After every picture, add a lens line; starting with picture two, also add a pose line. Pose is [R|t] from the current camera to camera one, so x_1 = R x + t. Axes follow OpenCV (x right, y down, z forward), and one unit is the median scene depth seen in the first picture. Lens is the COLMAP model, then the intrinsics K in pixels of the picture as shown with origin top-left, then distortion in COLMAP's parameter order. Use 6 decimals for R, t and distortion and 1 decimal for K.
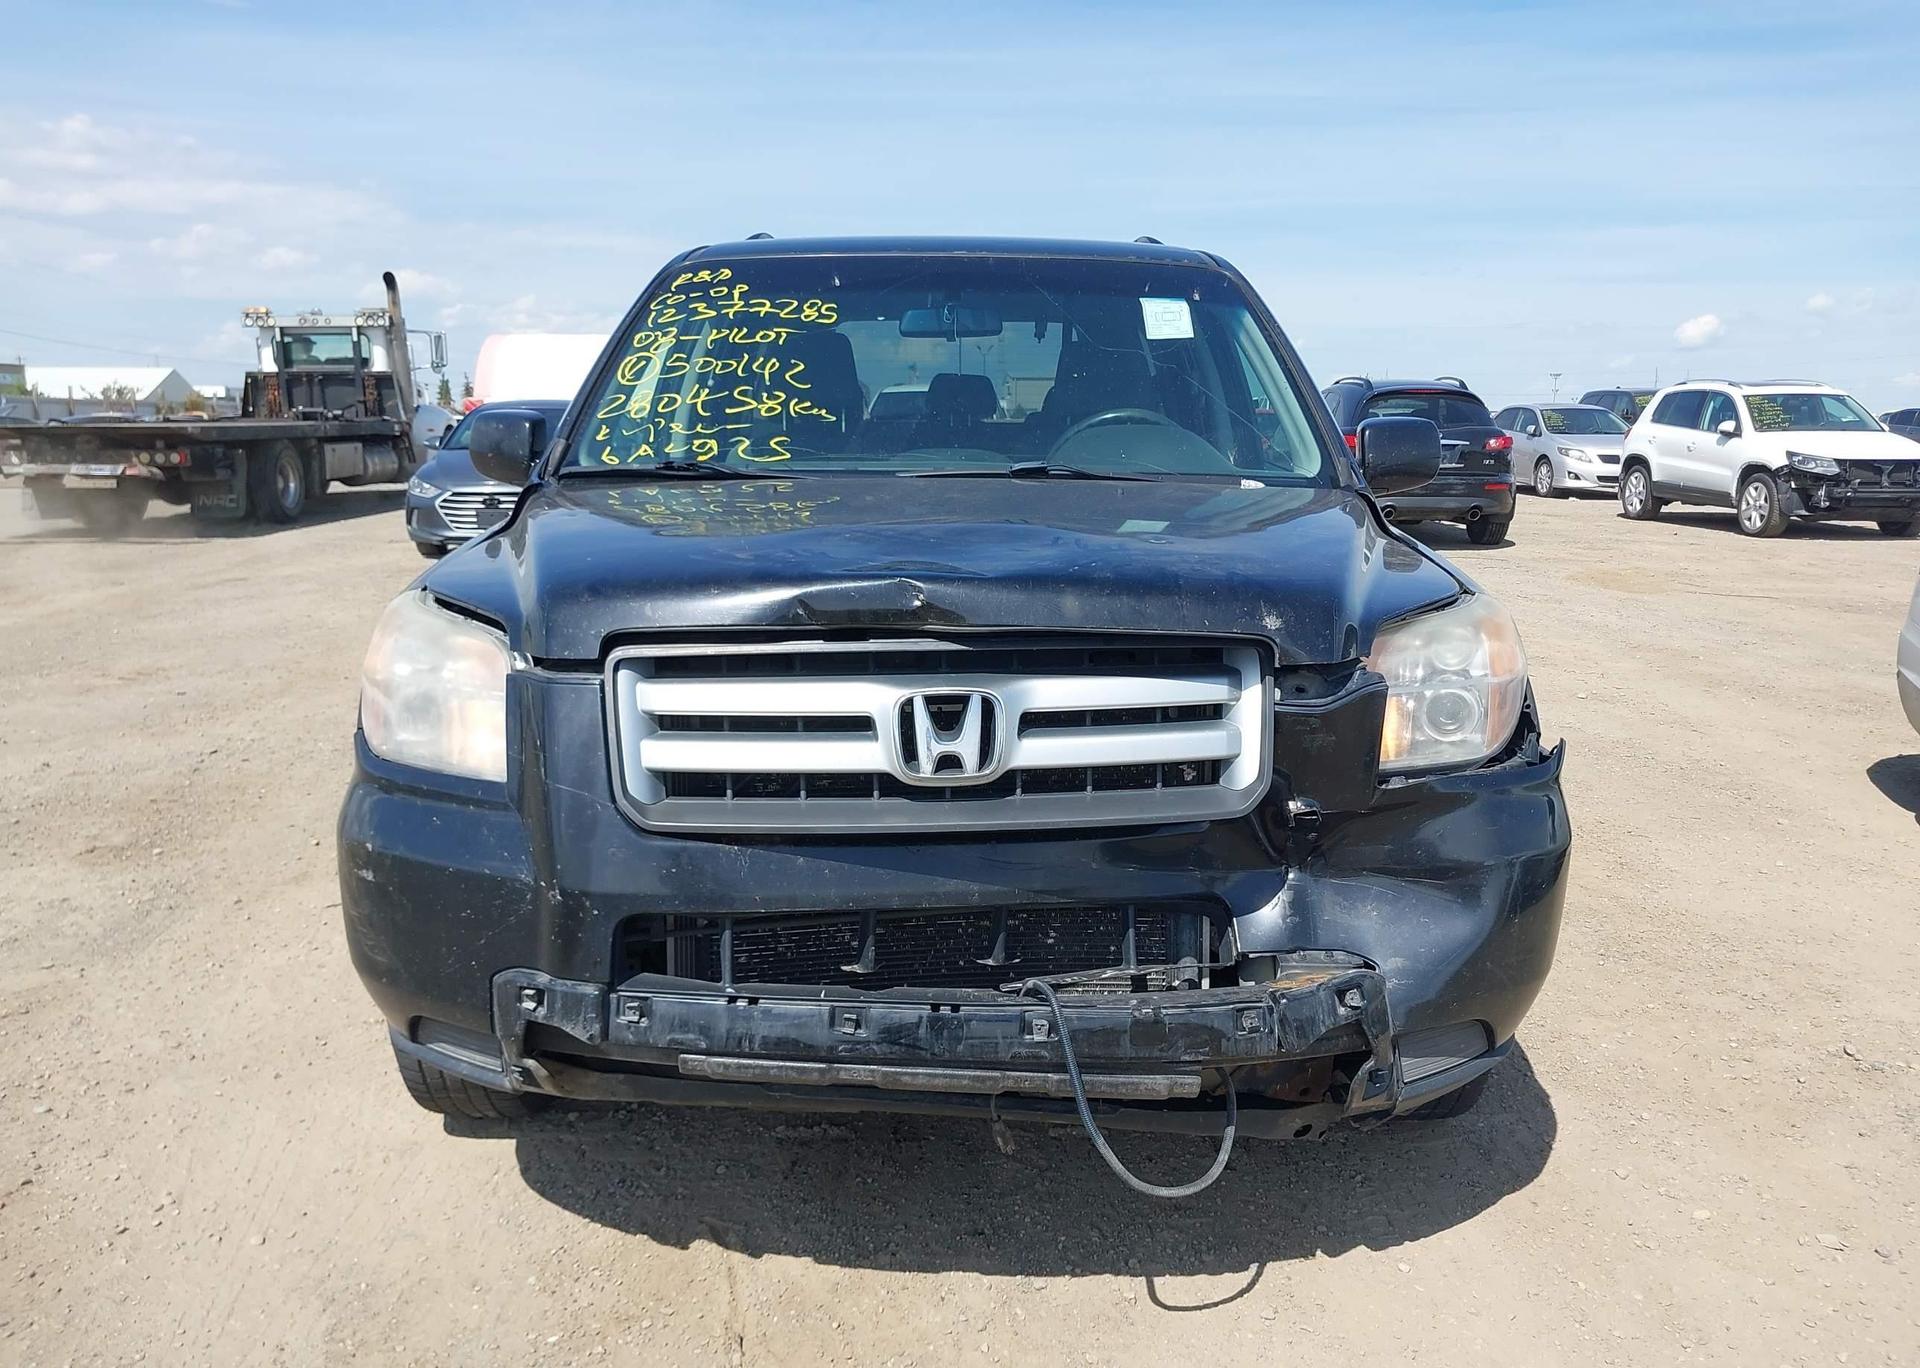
lens RADIAL K [[1508.9, 0, 966.8], [0, 1508.9, 692.3], [0, 0, 1]] dist [0.037087, -0.053207]
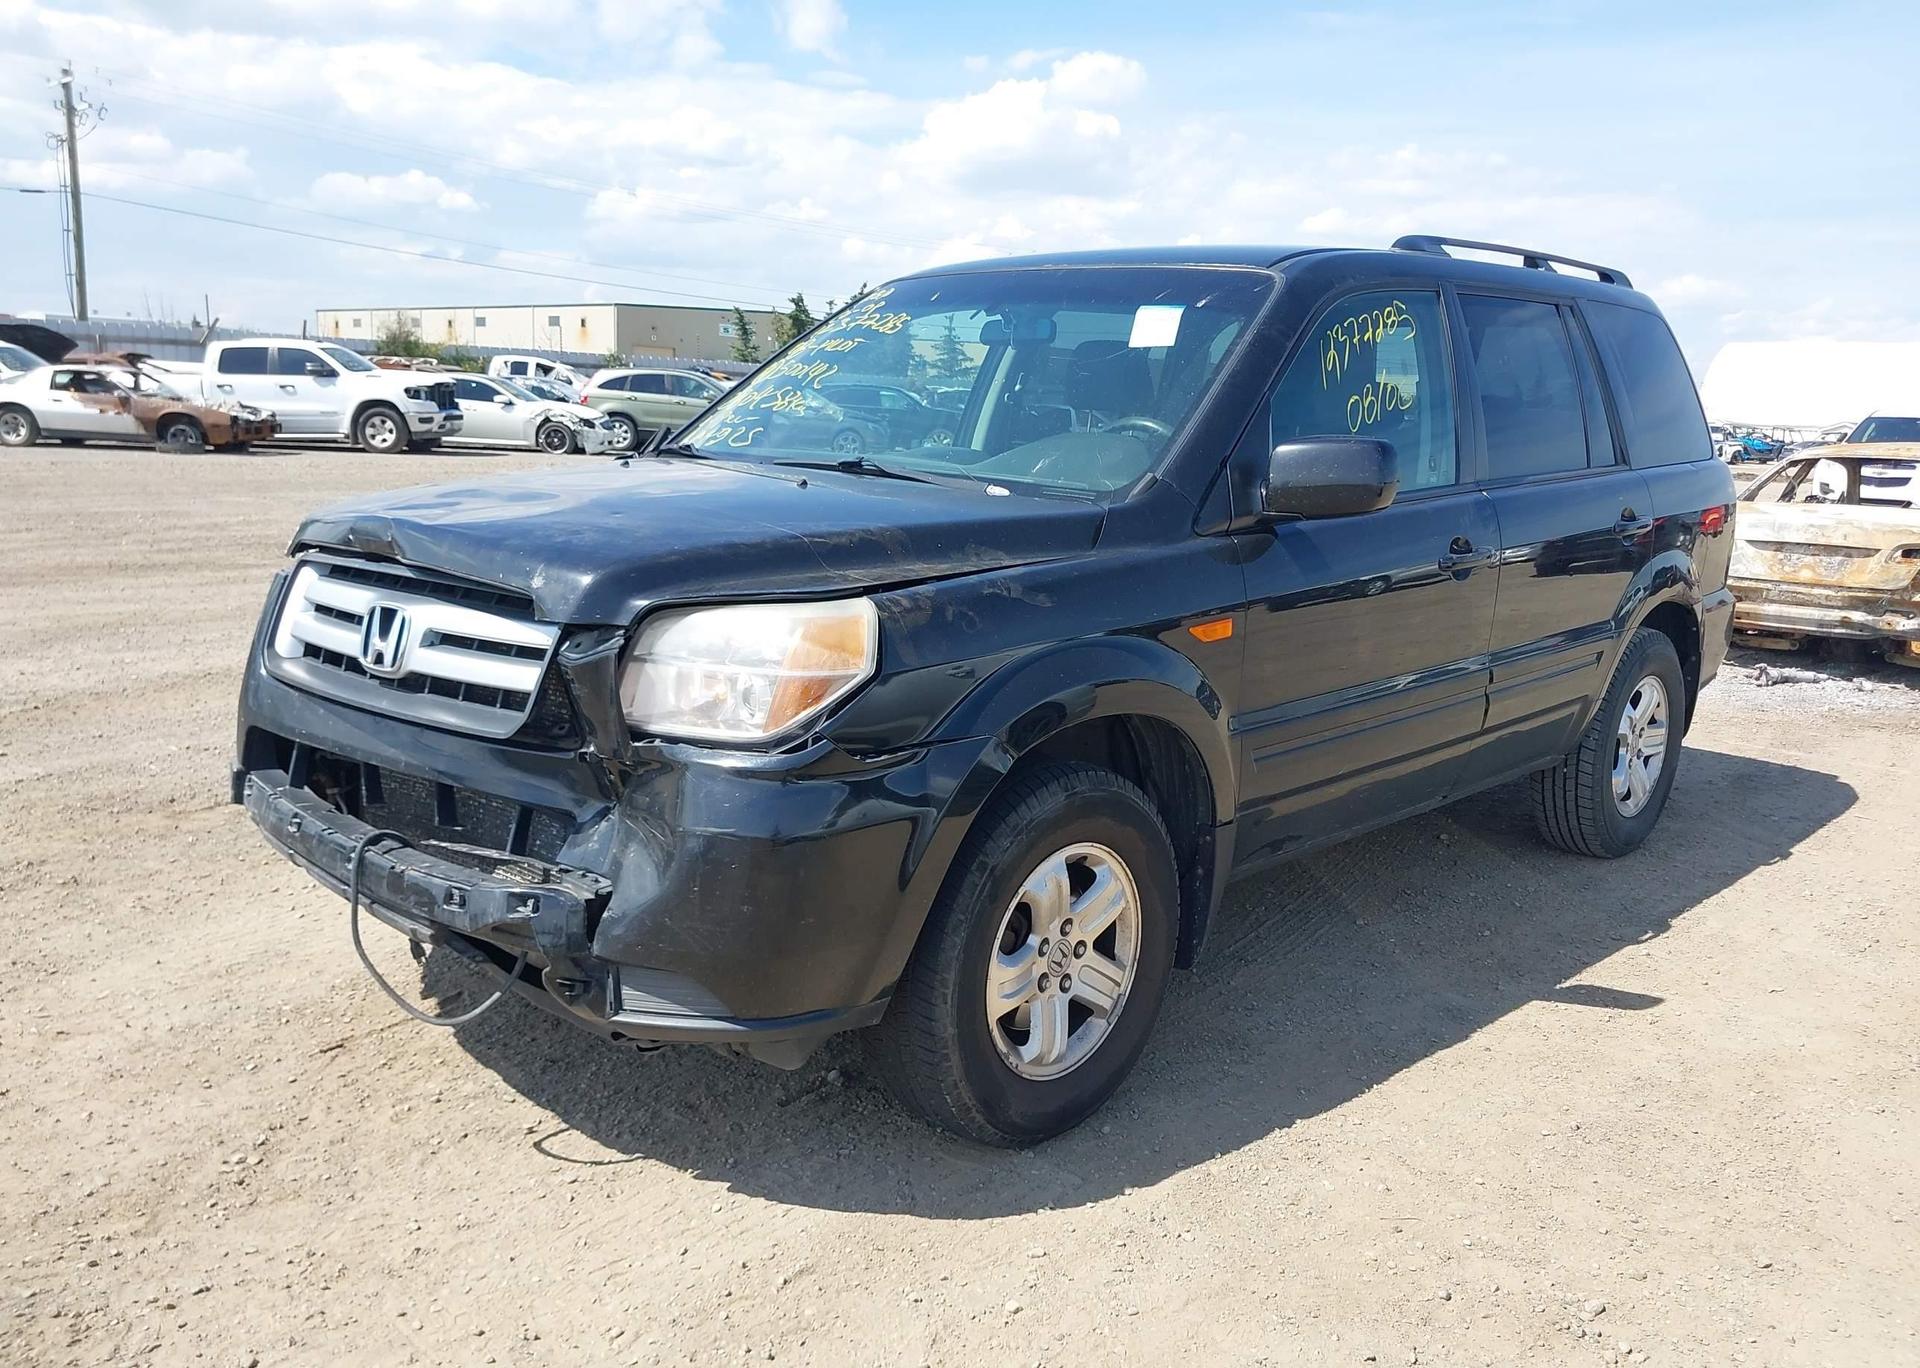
lens RADIAL K [[1508.9, 0, 955.2], [0, 1508.9, 701.6], [0, 0, 1]] dist [0.037087, -0.053207]
pose [[0.705890, 0.161531, -0.689657, 1.106866], [-0.161320, 0.984724, 0.065525, -0.074068], [0.689707, 0.065002, 0.721165, 0.319845]]
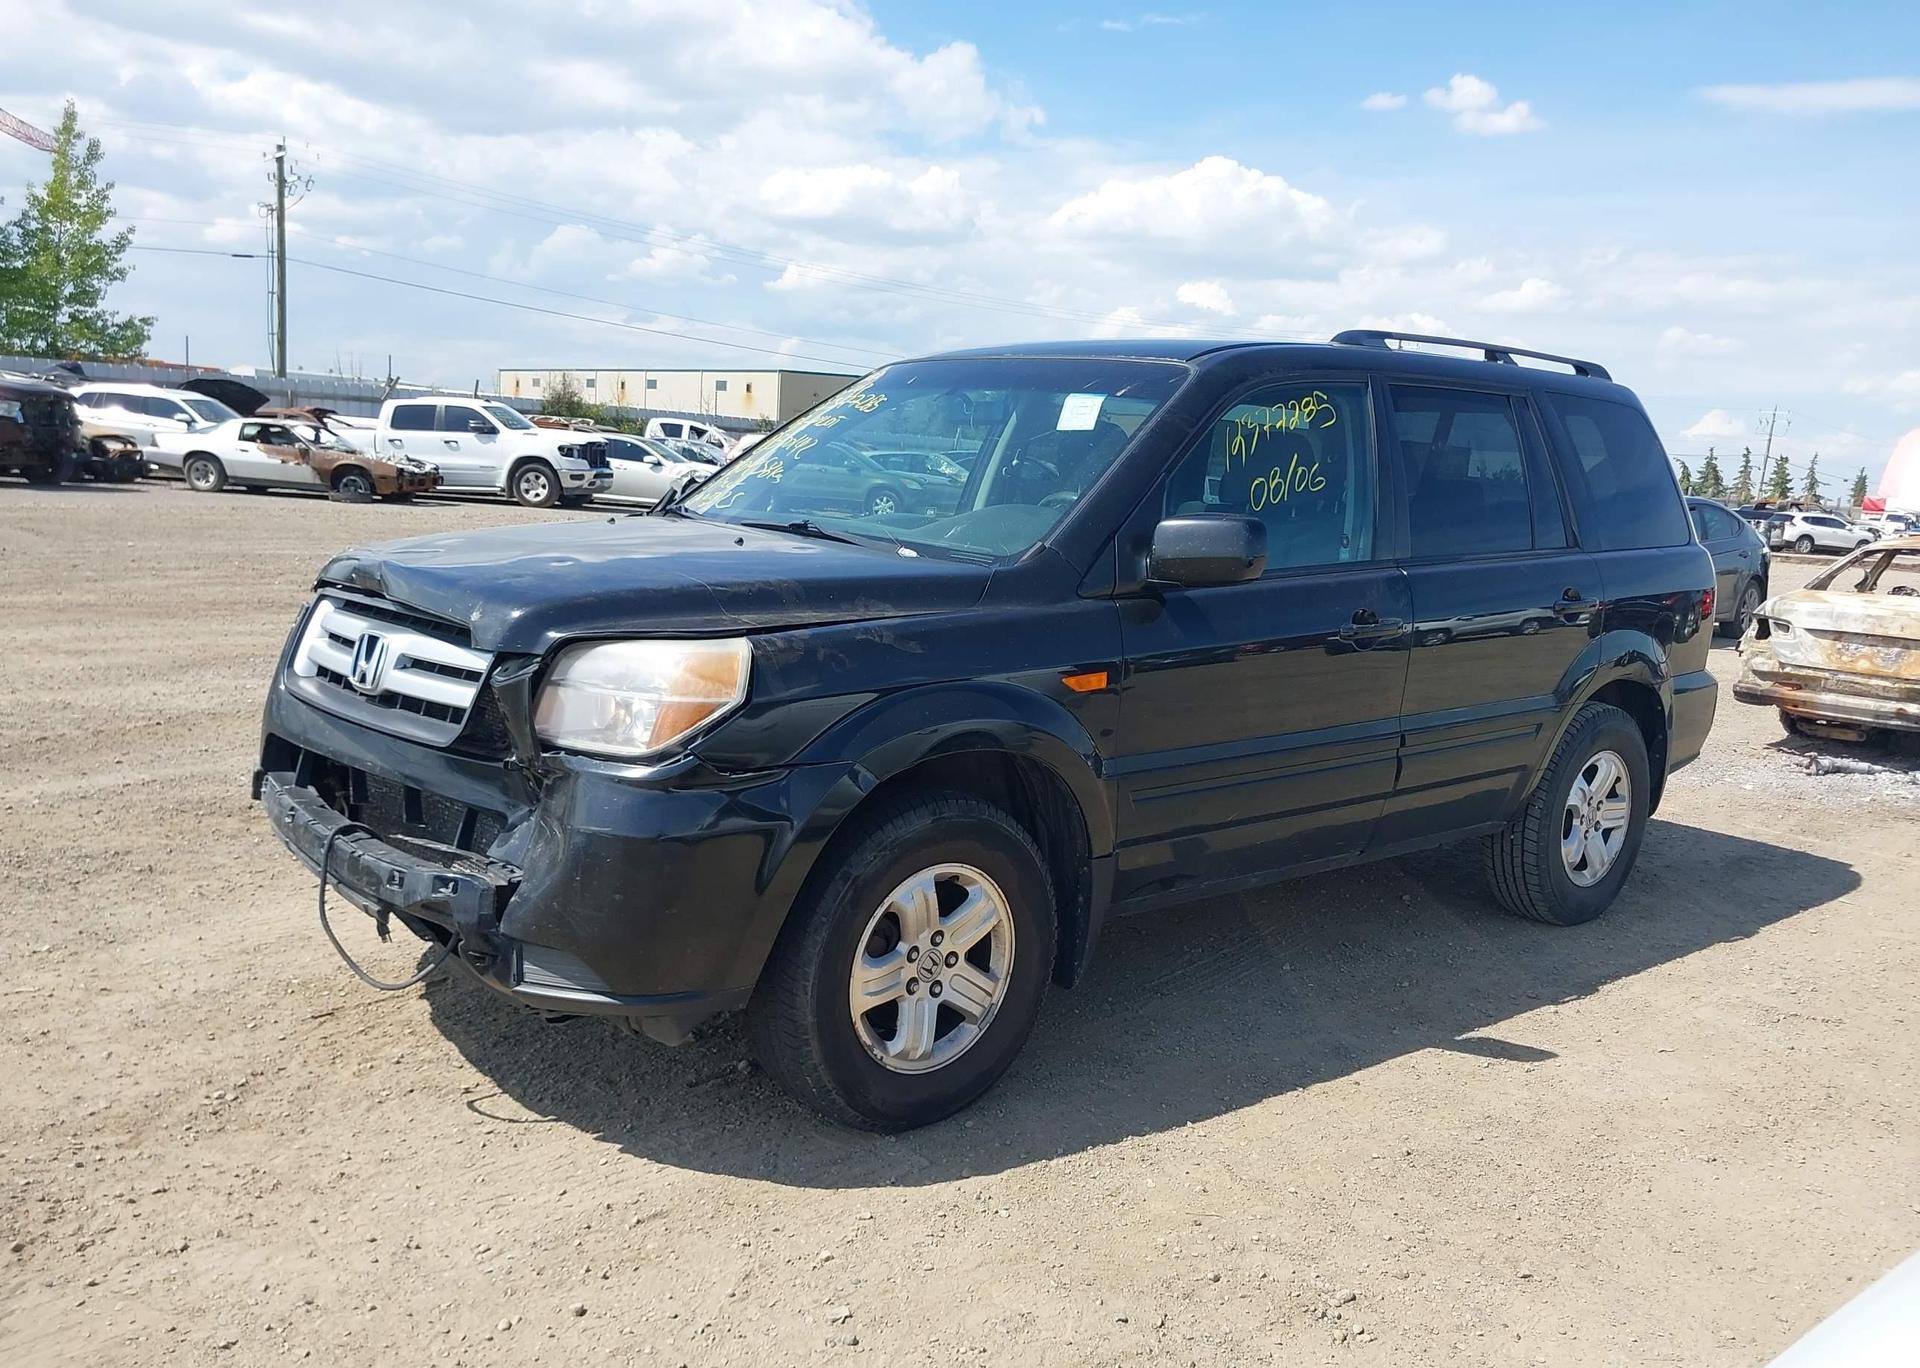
lens RADIAL K [[1508.9, 0, 955.7], [0, 1508.9, 697.0], [0, 0, 1]] dist [0.037087, -0.053207]
pose [[0.629448, 0.155171, -0.761391, 1.372605], [-0.196214, 0.979845, 0.037480, -0.098814], [0.751861, 0.125804, 0.647208, 0.367631]]
